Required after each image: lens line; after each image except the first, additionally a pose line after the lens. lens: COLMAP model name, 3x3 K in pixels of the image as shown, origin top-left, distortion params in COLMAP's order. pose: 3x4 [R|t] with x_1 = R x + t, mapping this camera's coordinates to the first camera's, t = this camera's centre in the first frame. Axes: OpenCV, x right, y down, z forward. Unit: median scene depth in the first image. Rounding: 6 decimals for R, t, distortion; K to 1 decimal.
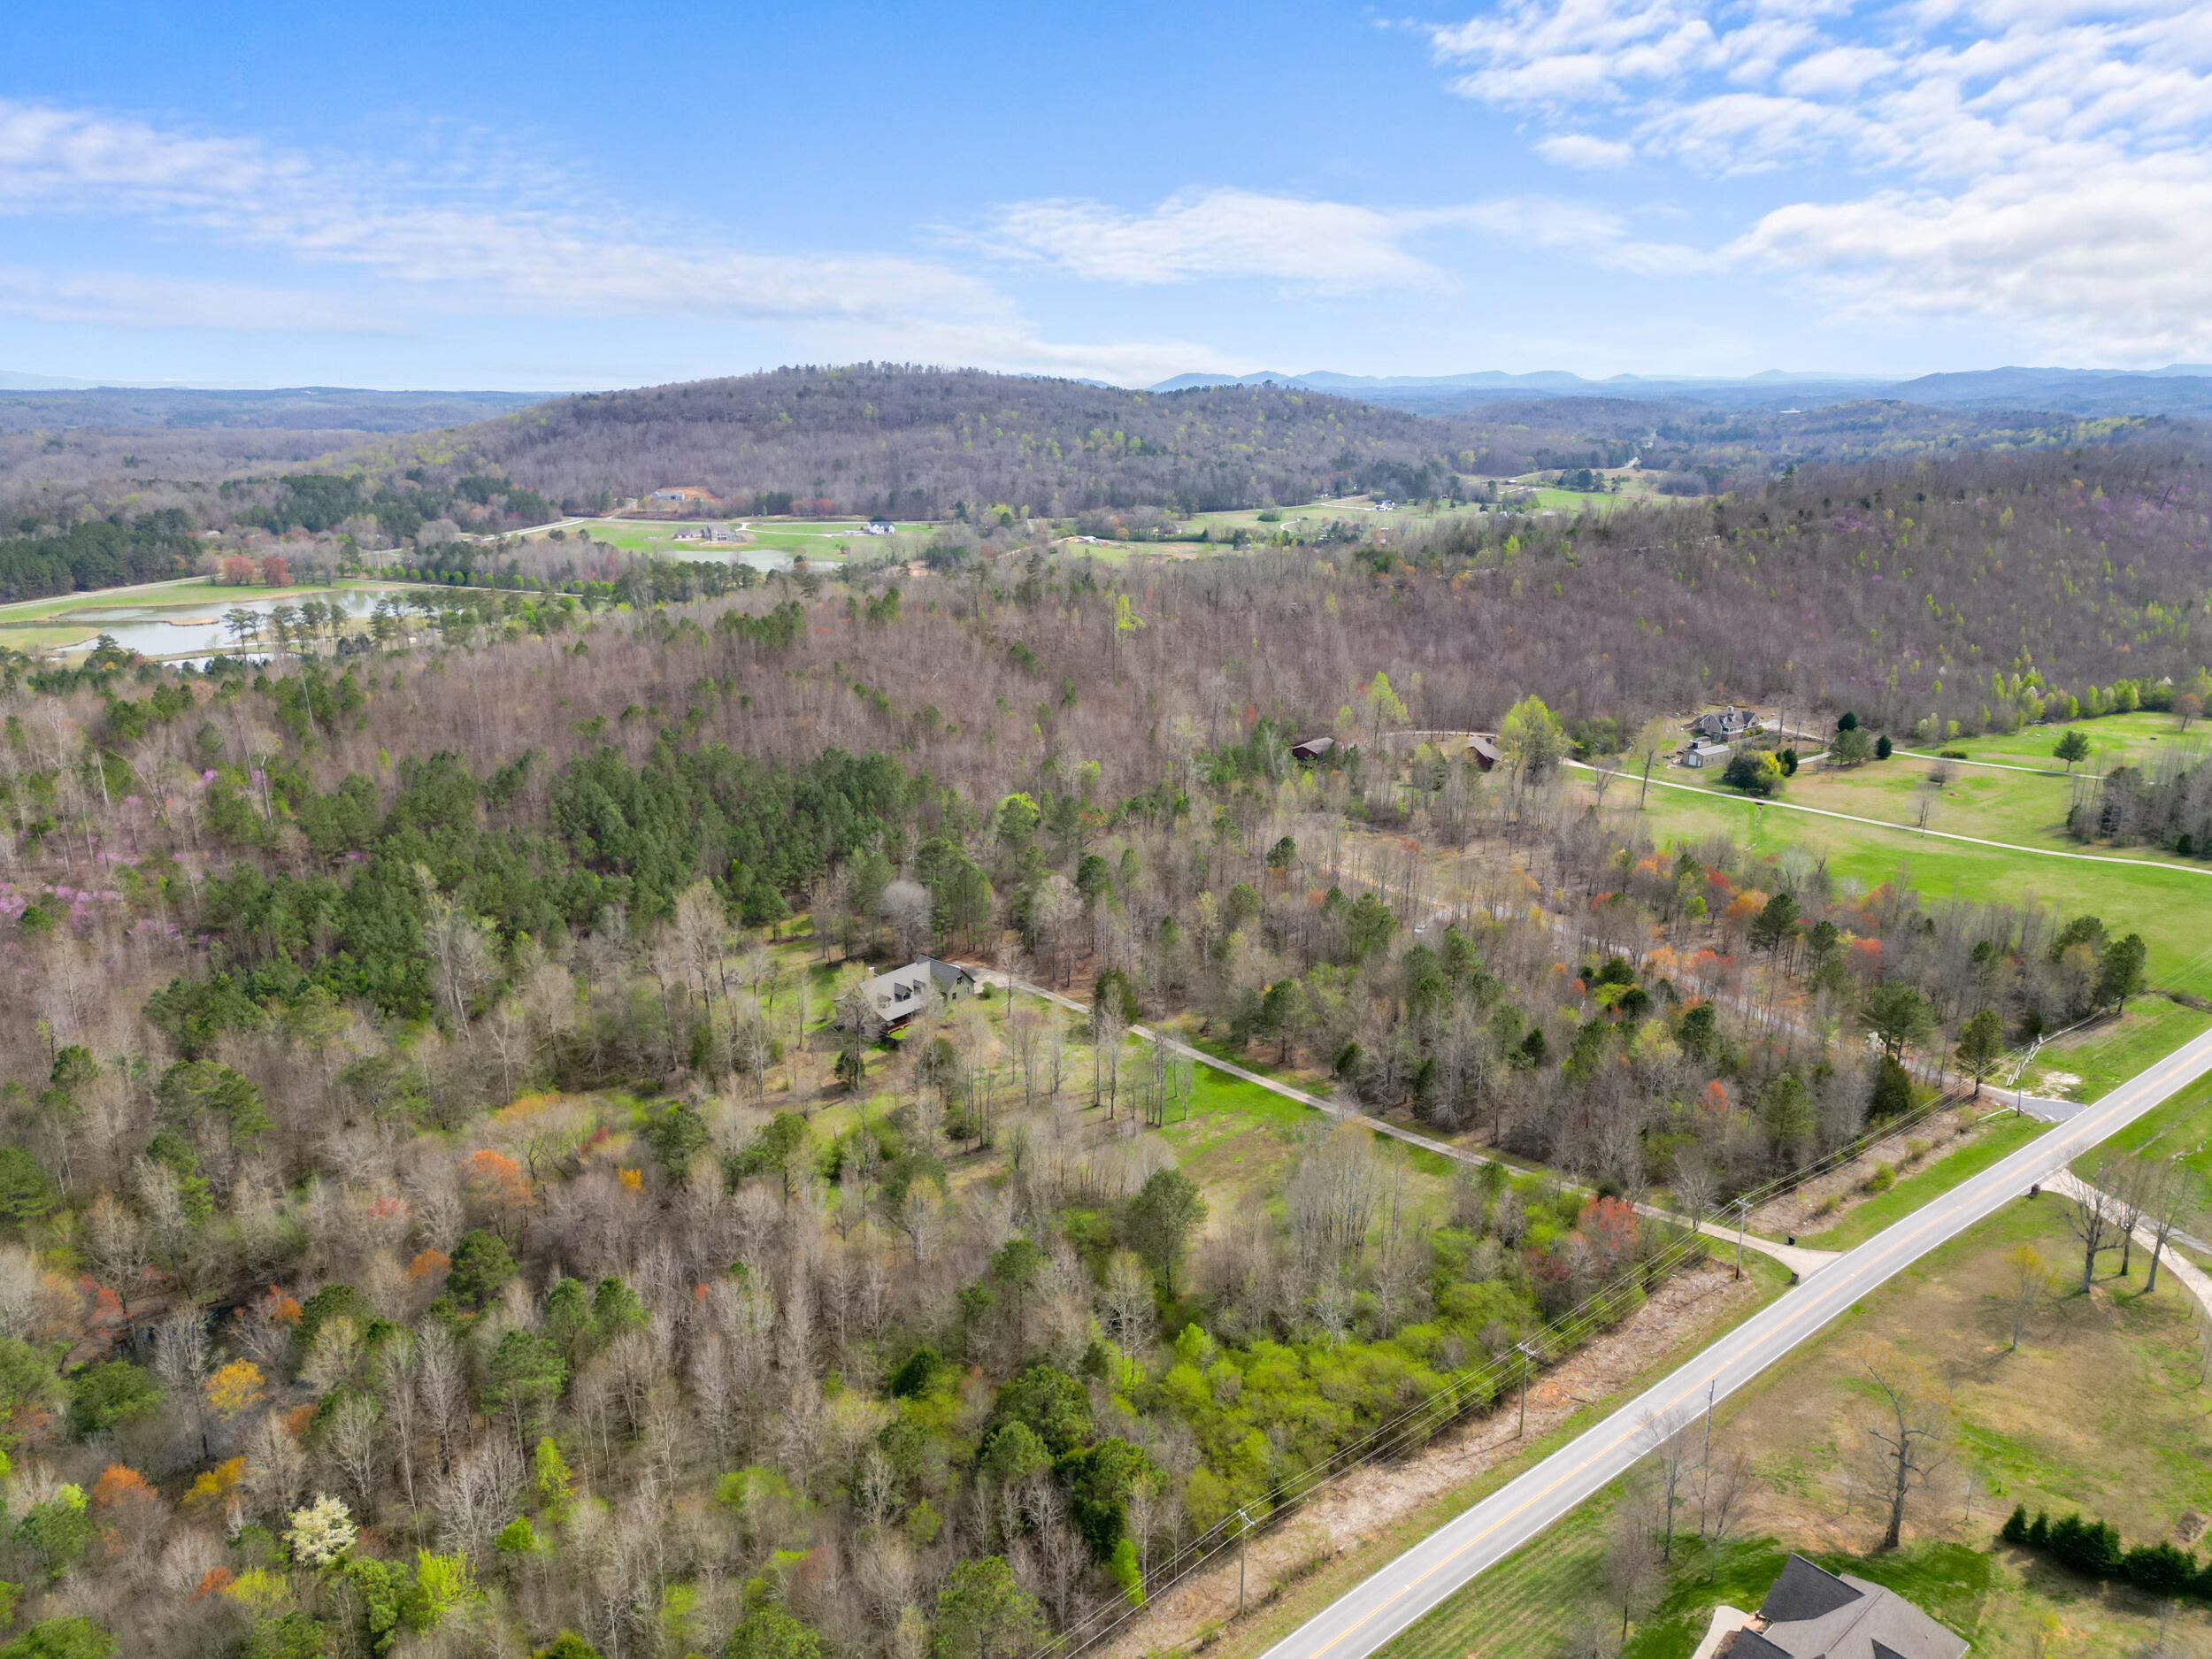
lens RADIAL K [[1538.5, 0, 1104.2], [0, 1538.5, 827.4], [0, 0, 1]] dist [0.078861, -0.063817]
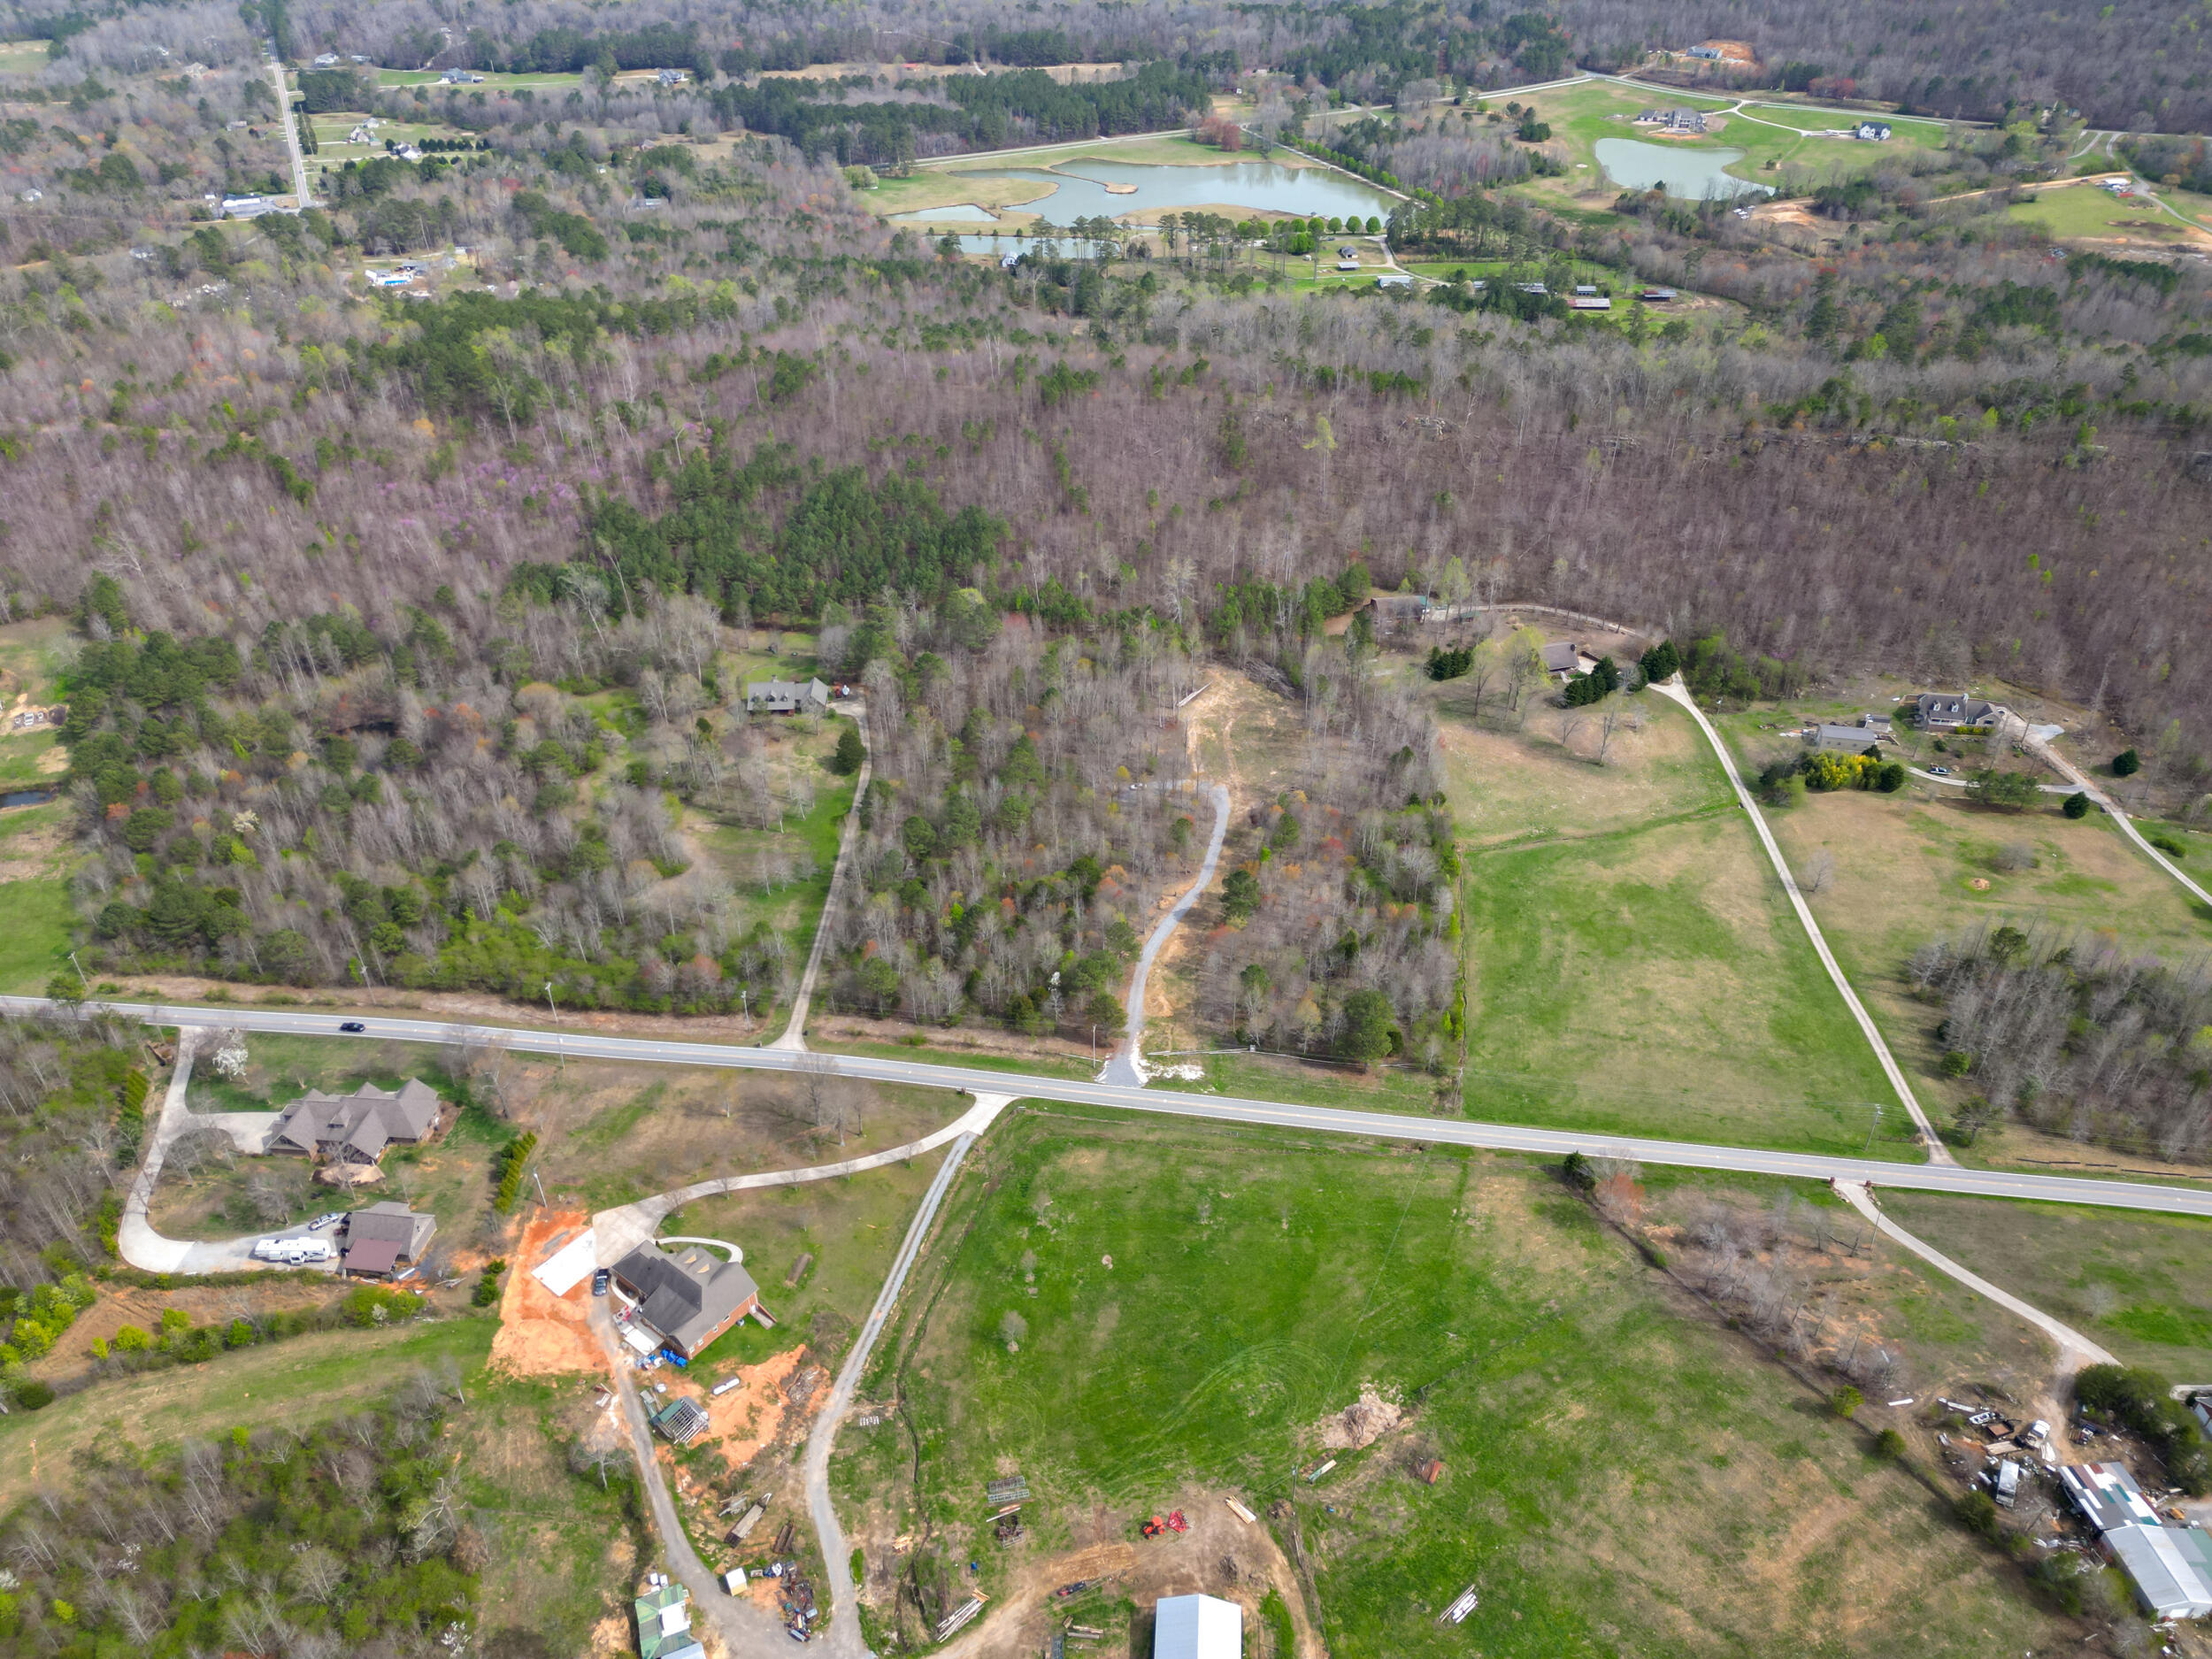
lens RADIAL K [[1538.5, 0, 1104.2], [0, 1538.5, 827.4], [0, 0, 1]] dist [0.078861, -0.063817]
pose [[0.693972, 0.409422, -0.592265, 0.251057], [-0.197211, 0.899217, 0.390534, -0.105126], [0.692468, -0.154219, 0.704773, 0.012213]]
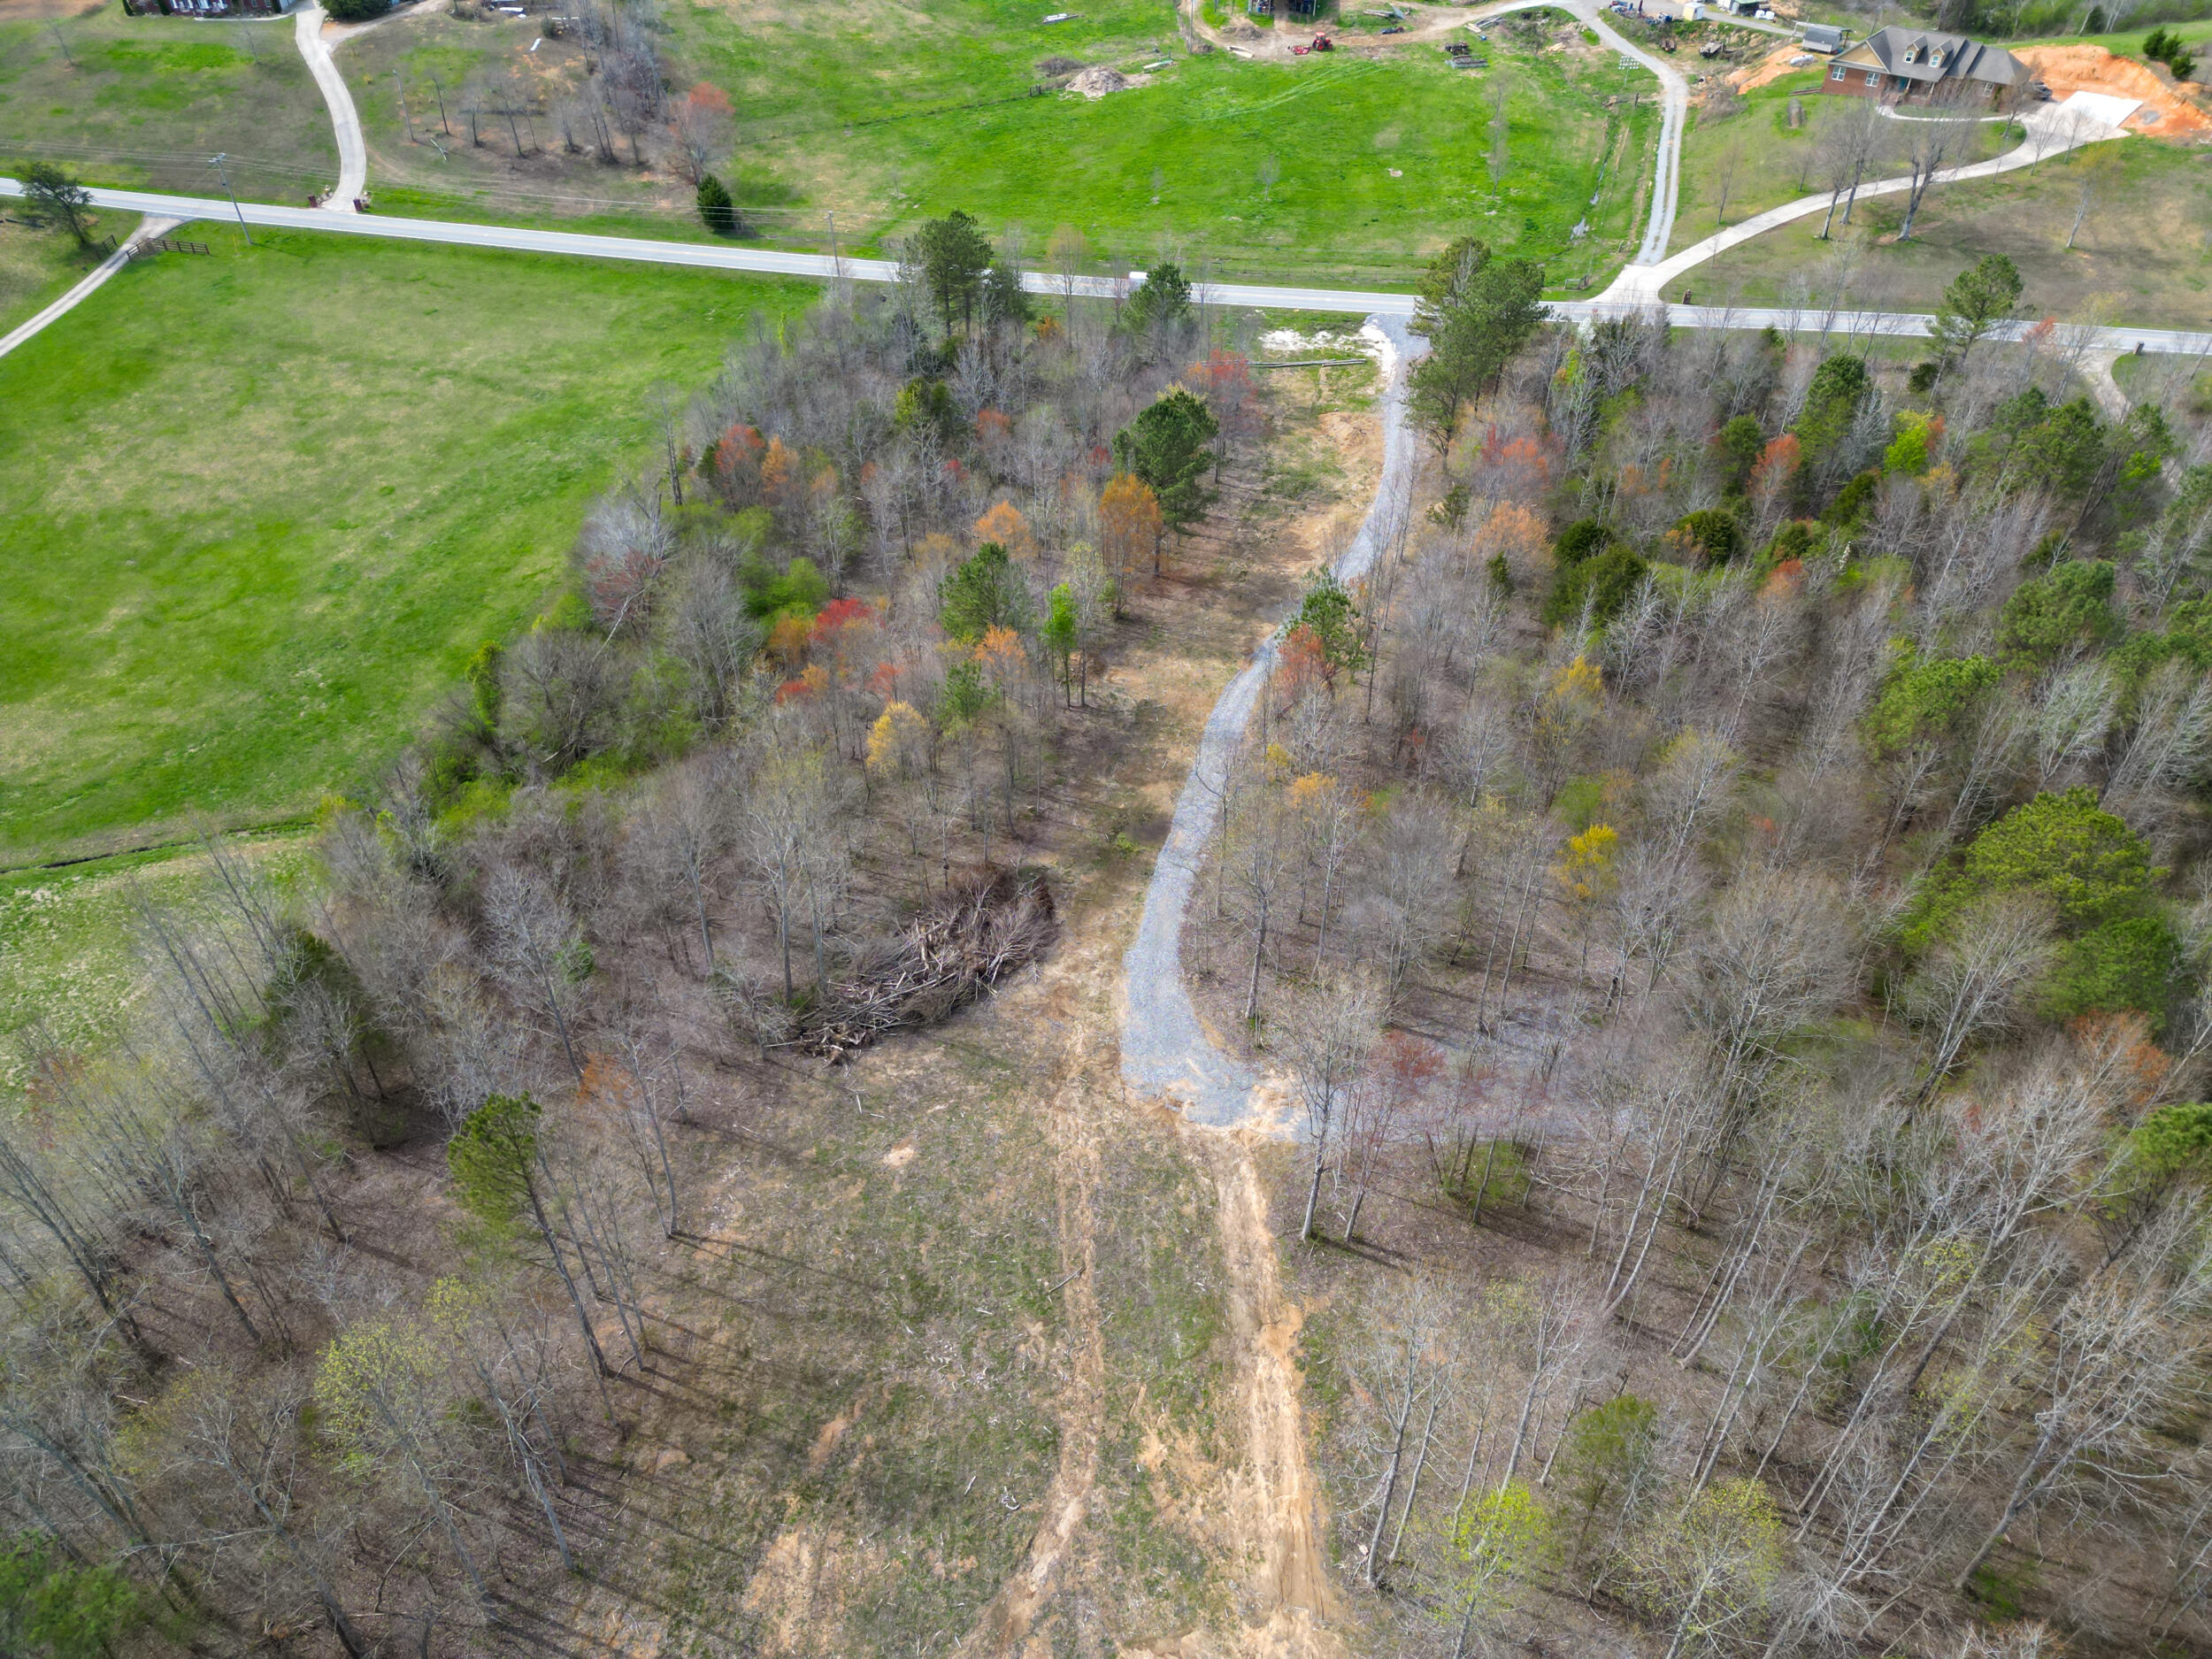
lens RADIAL K [[1538.5, 0, 1104.2], [0, 1538.5, 827.4], [0, 0, 1]] dist [0.078861, -0.063817]
pose [[-0.663890, -0.480941, 0.572665, 0.028372], [0.211767, 0.613521, 0.760754, -0.054304], [-0.717220, 0.626328, -0.305463, 0.286545]]
